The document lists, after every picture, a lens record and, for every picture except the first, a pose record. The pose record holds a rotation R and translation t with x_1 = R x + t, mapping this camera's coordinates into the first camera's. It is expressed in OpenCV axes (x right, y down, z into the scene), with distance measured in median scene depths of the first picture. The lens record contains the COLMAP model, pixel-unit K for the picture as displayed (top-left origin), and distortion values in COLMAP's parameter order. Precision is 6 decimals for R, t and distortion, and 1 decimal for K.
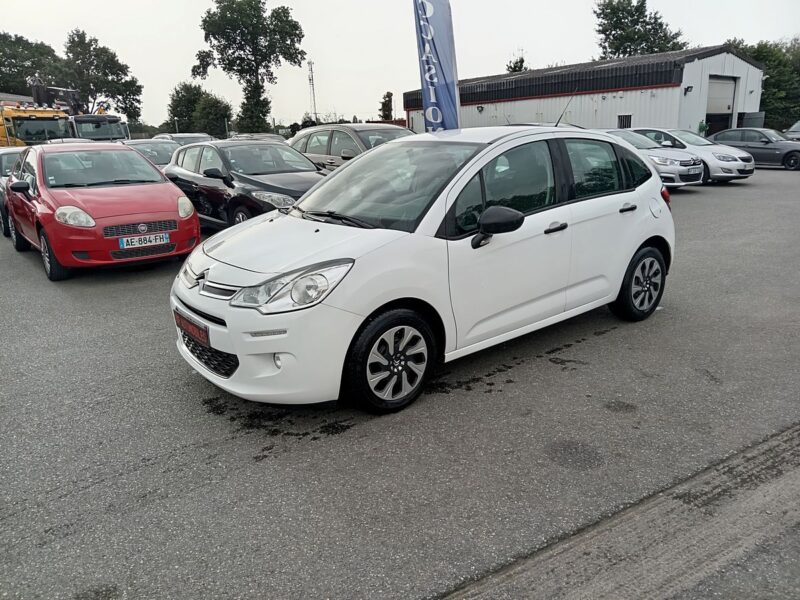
lens RADIAL K [[595.0, 0, 370.5], [0, 595.0, 286.2], [0, 0, 1]] dist [-0.002178, -0.019293]
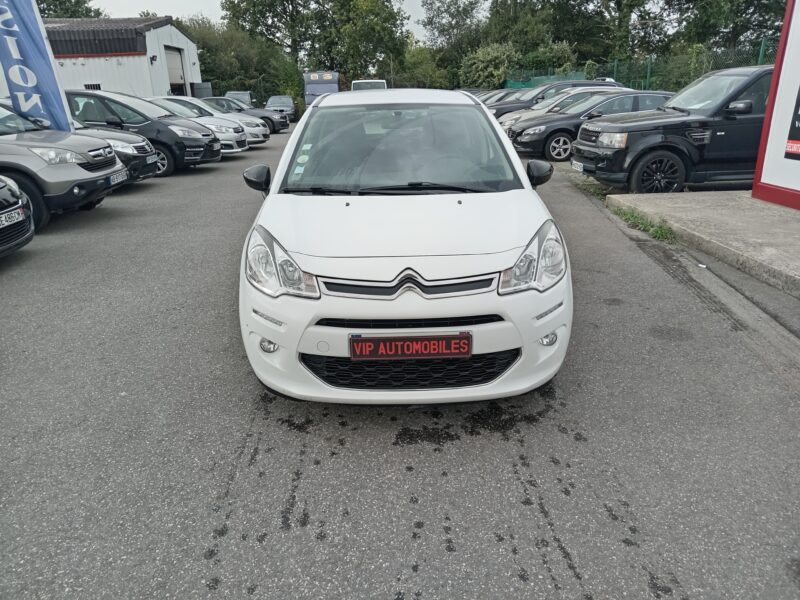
lens RADIAL K [[595.0, 0, 402.5], [0, 595.0, 302.8], [0, 0, 1]] dist [-0.002178, -0.019293]
pose [[0.585551, -0.256312, 0.769048, -0.105006], [0.201881, 0.964915, 0.167879, -0.013818], [-0.785095, 0.056955, 0.616751, 0.063785]]
